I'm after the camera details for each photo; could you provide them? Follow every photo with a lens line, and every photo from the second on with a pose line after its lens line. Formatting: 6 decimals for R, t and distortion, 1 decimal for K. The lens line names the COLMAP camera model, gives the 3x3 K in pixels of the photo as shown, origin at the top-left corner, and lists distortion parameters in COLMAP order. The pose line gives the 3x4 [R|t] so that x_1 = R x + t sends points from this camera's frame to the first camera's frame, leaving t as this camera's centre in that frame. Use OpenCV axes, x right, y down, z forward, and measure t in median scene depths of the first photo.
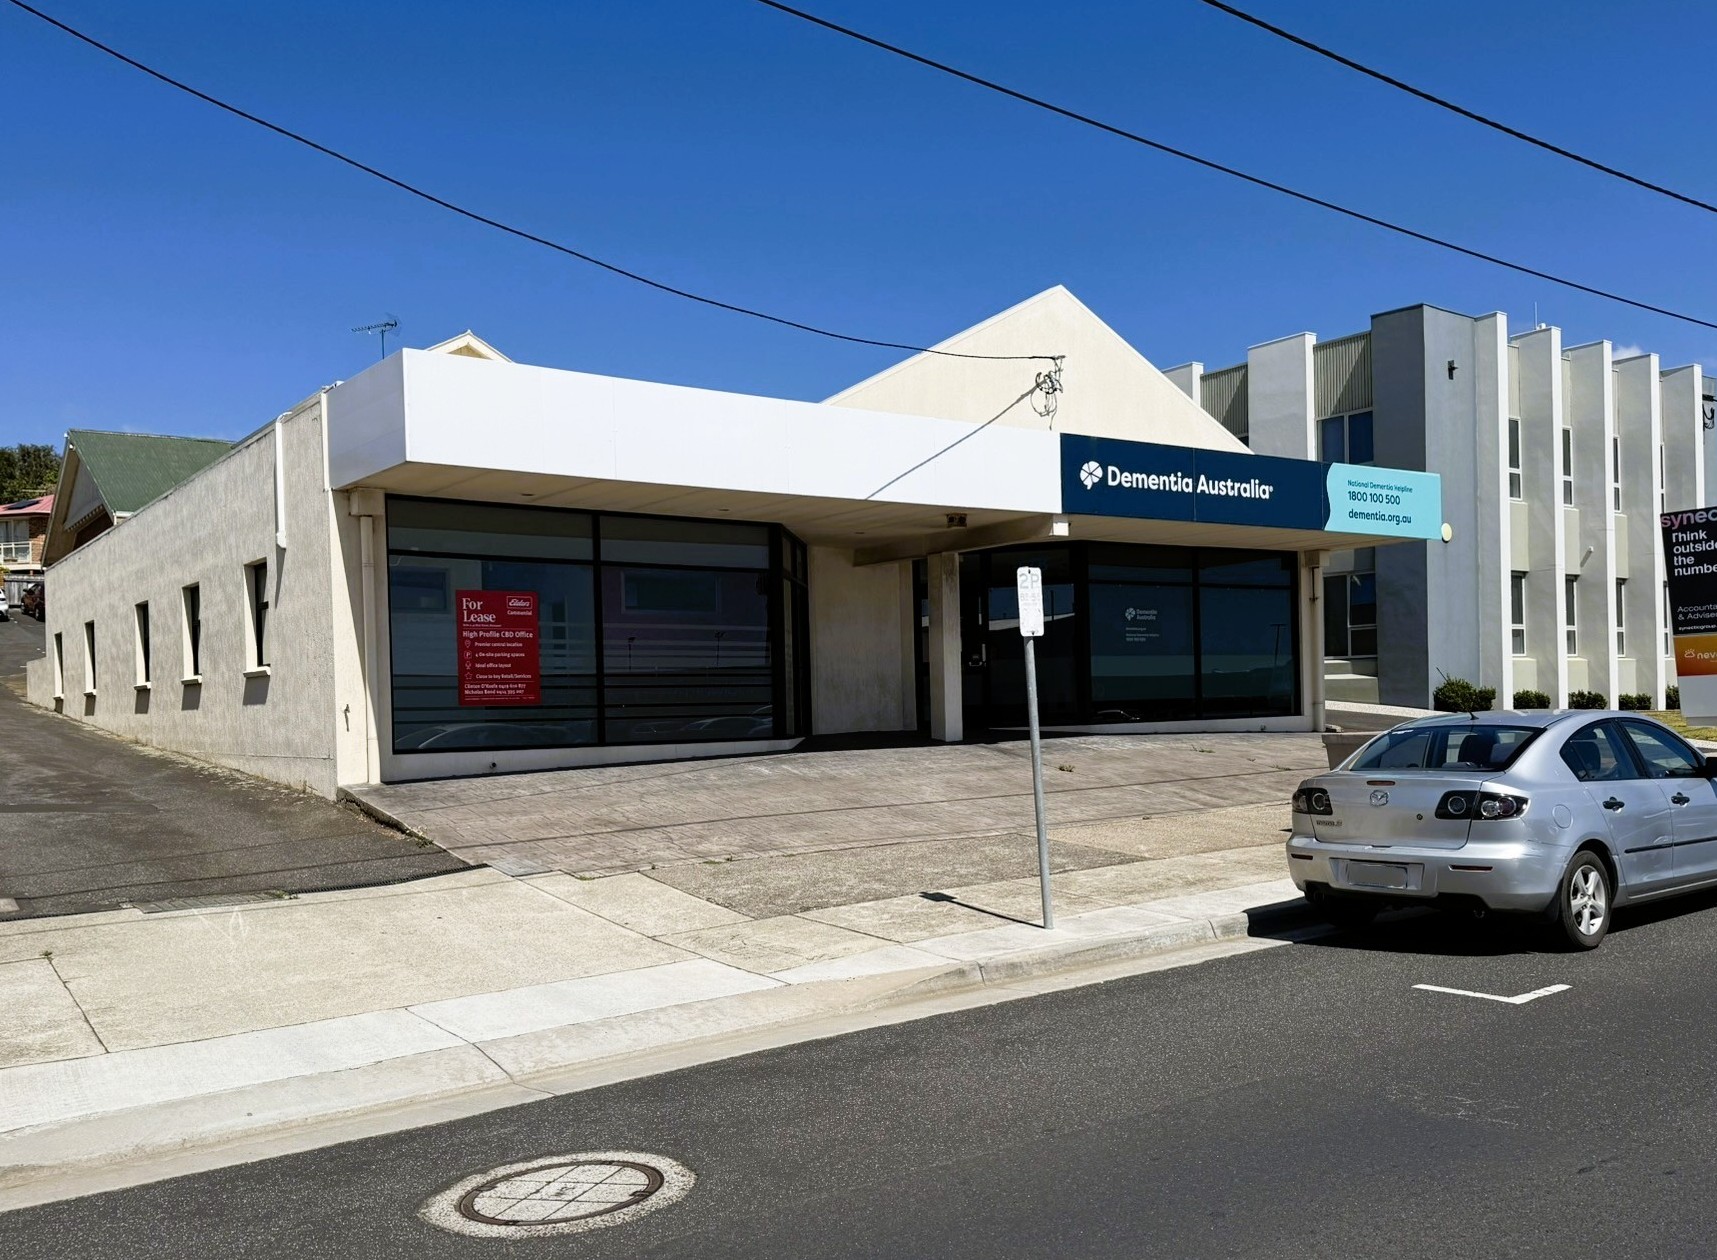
lens RADIAL K [[1498.2, 0, 858.5], [0, 1498.2, 630.0], [0, 0, 1]] dist [0.000062, -0.000221]
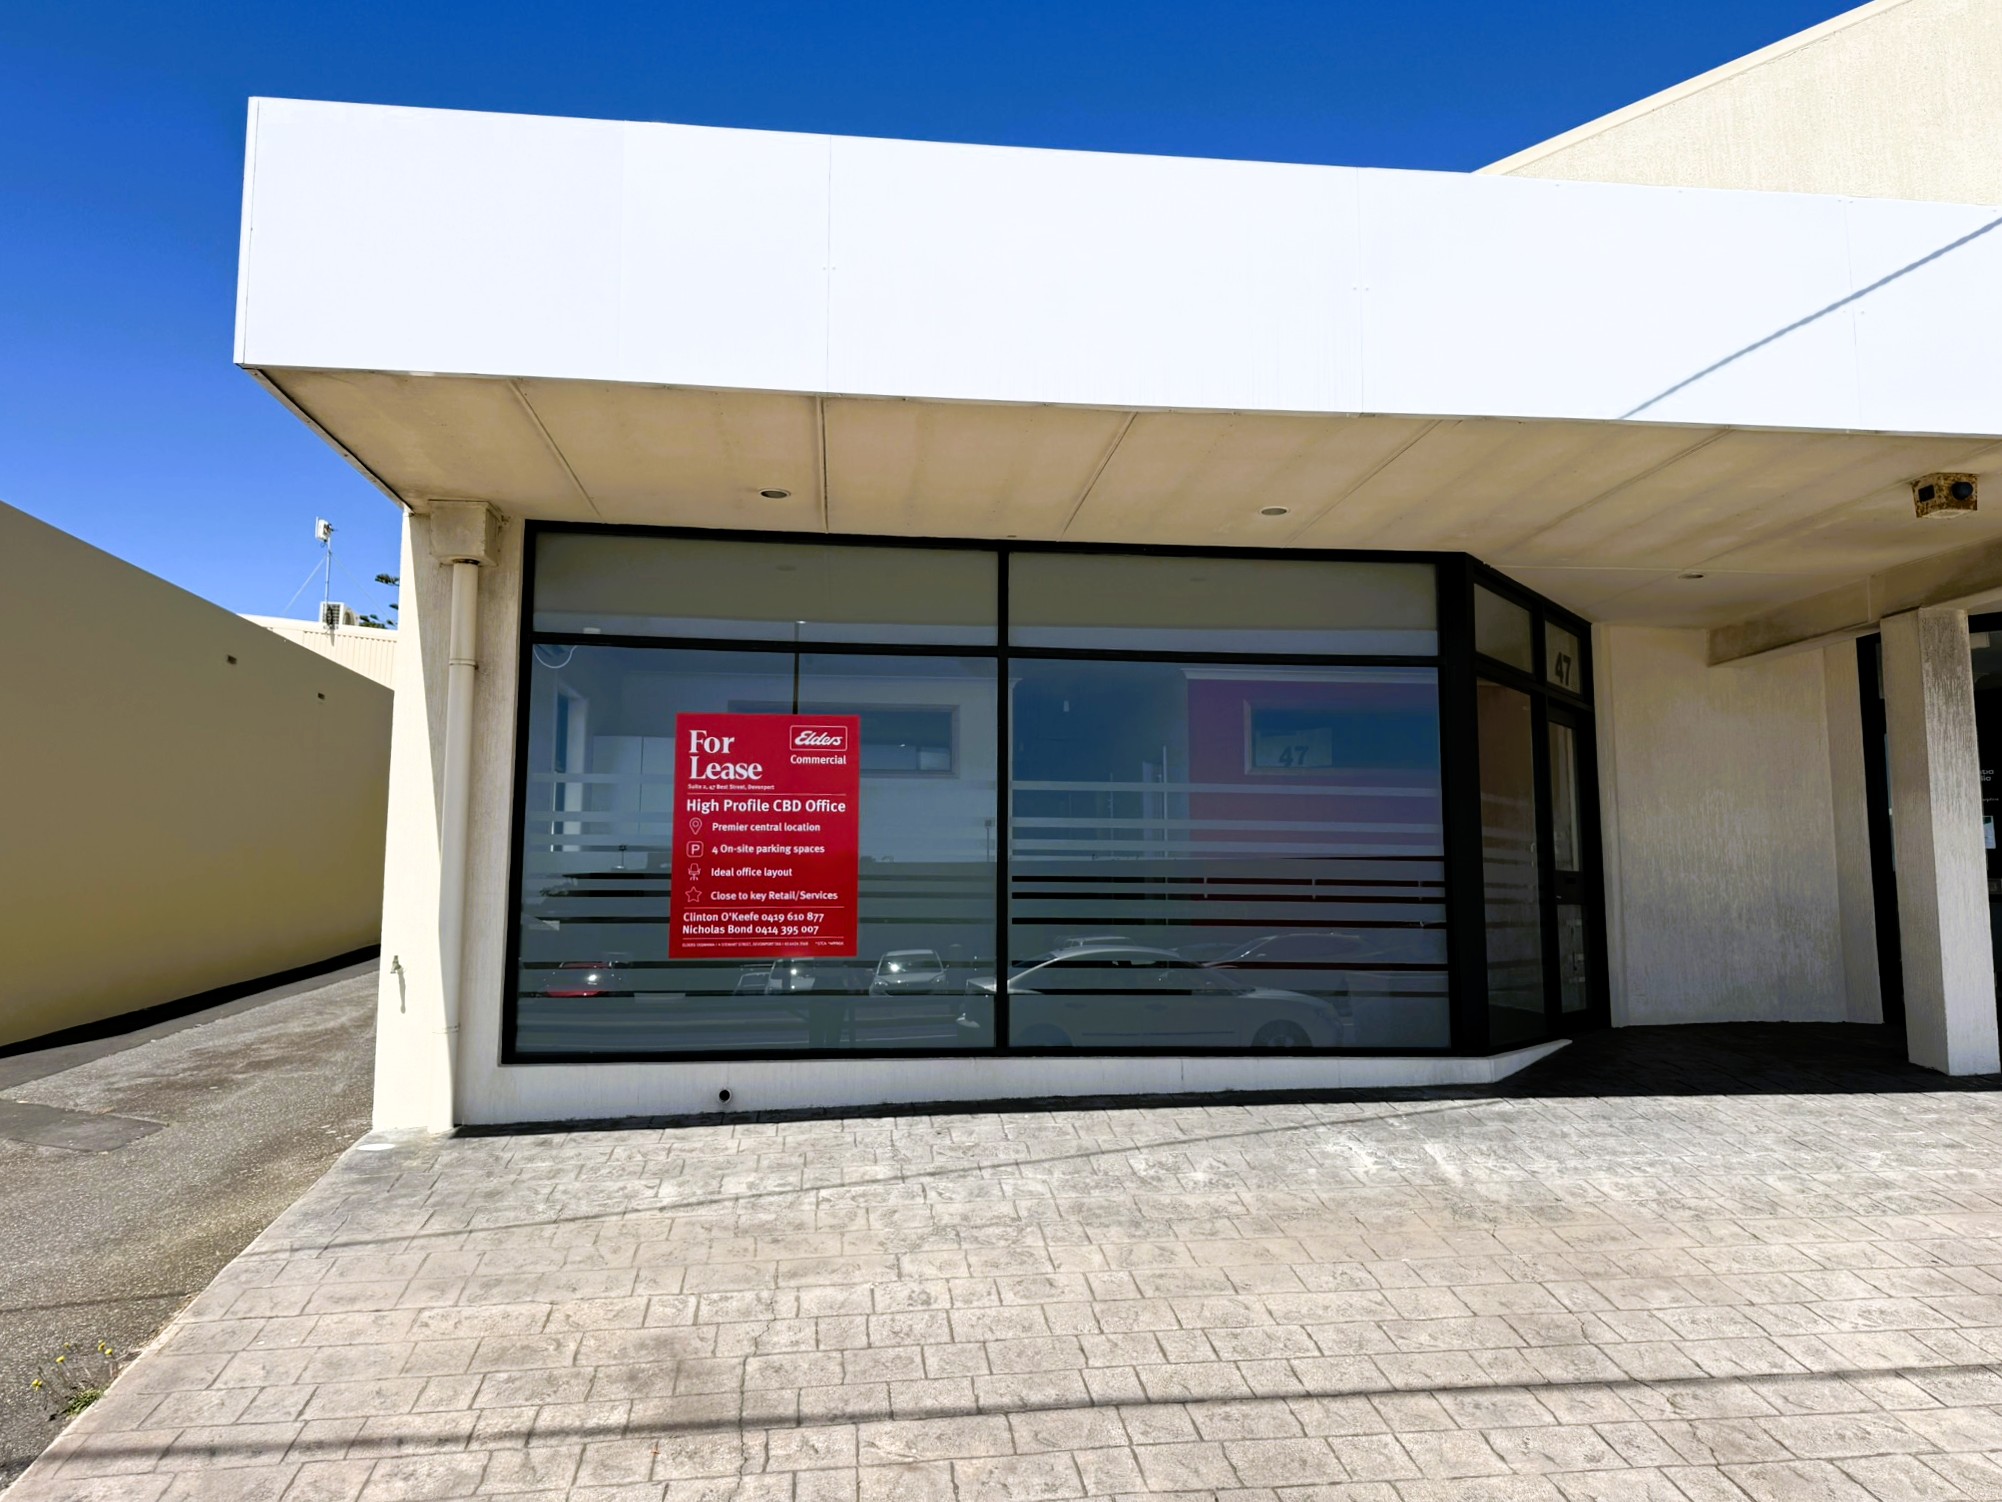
lens RADIAL K [[1419.2, 0, 1000.0], [0, 1419.2, 715.5], [0, 0, 1]] dist [0.043722, -0.071574]
pose [[0.849770, -0.041400, -0.525526, 0.056433], [0.003209, 0.997299, -0.073375, 0.007477], [0.527144, 0.060665, 0.847608, 0.653394]]
